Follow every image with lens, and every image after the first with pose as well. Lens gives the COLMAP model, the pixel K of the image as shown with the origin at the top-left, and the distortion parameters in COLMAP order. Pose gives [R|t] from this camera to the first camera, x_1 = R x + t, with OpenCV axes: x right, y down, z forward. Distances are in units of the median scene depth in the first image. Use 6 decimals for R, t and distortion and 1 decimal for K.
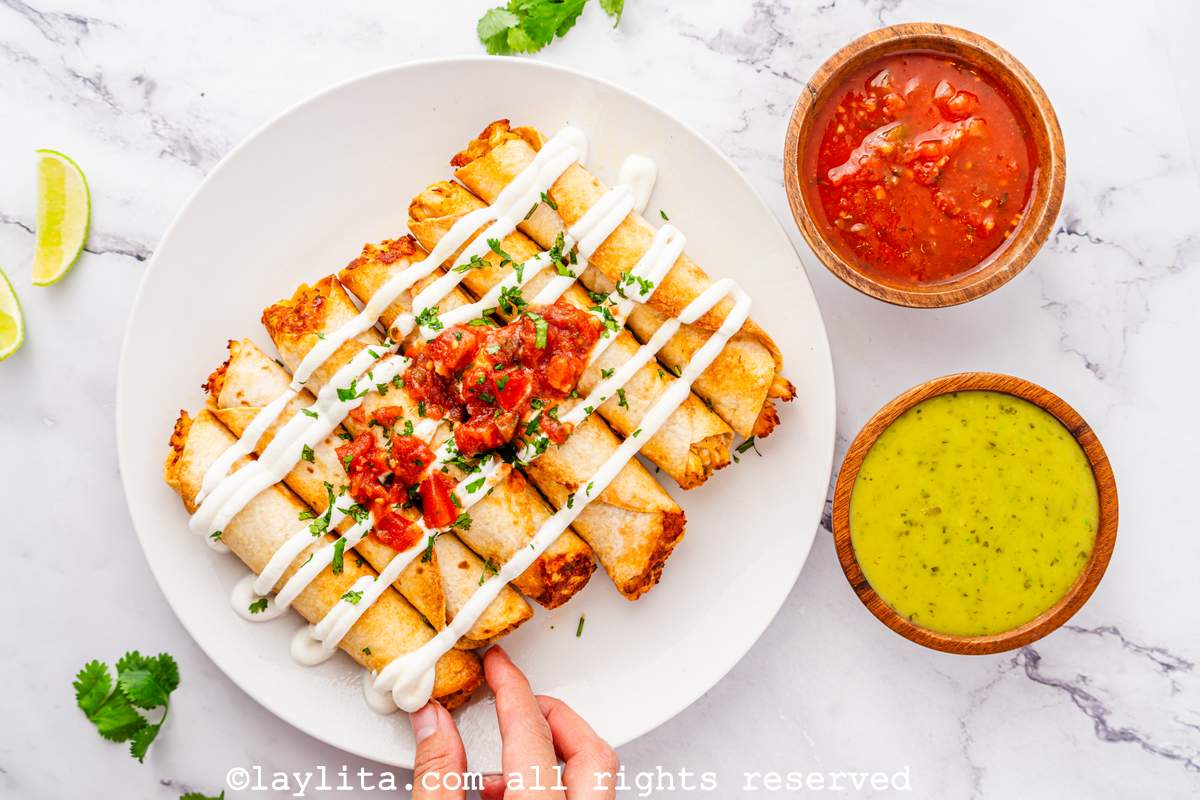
lens RADIAL K [[1617.5, 0, 577.1], [0, 1617.5, 386.0], [0, 0, 1]] dist [0.023896, 0.000000]
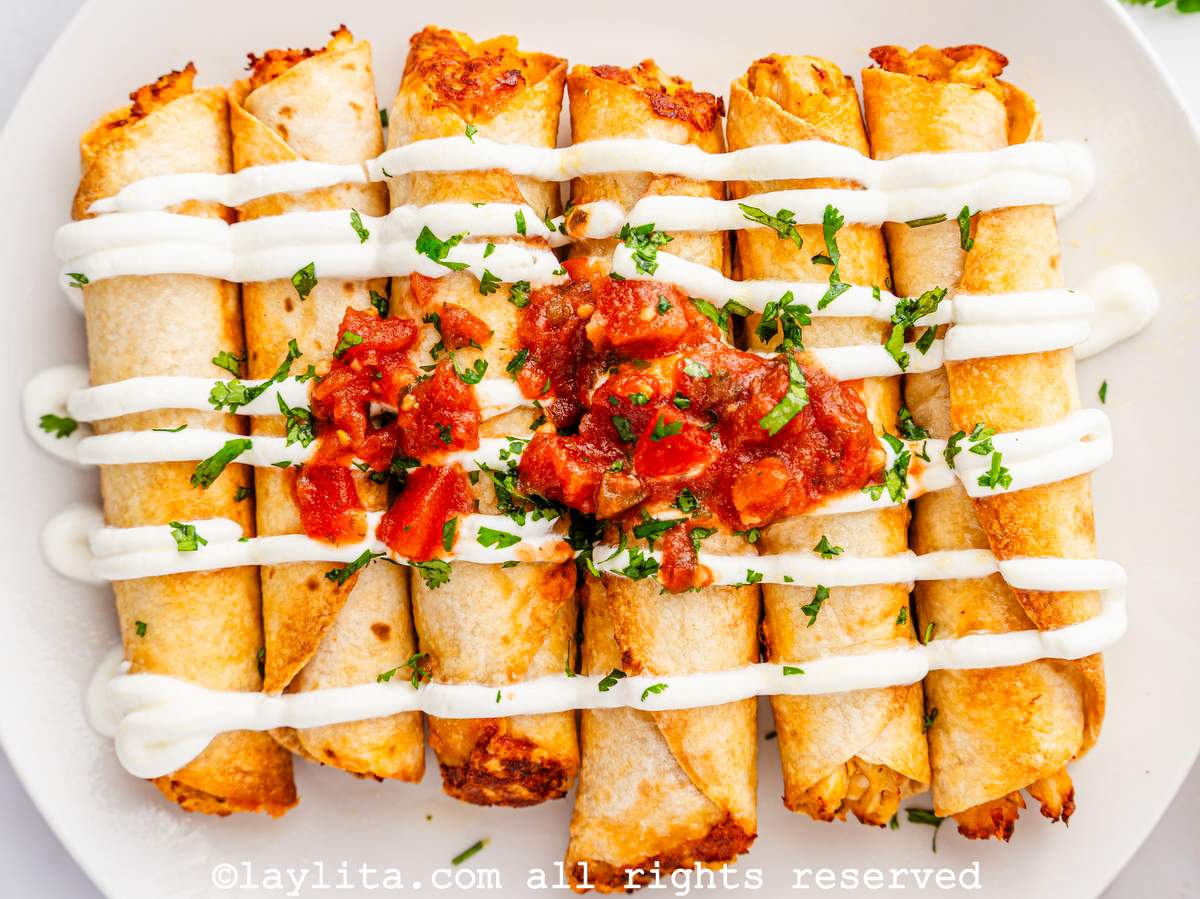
lens RADIAL K [[2201.3, 0, 592.6], [0, 2201.3, 408.7], [0, 0, 1]] dist [0.021416, 0.000000]
pose [[0.740103, 0.670689, -0.049221, -0.032188], [-0.669689, 0.741718, 0.037042, -0.016828], [0.061352, 0.005548, 0.998101, 0.282389]]
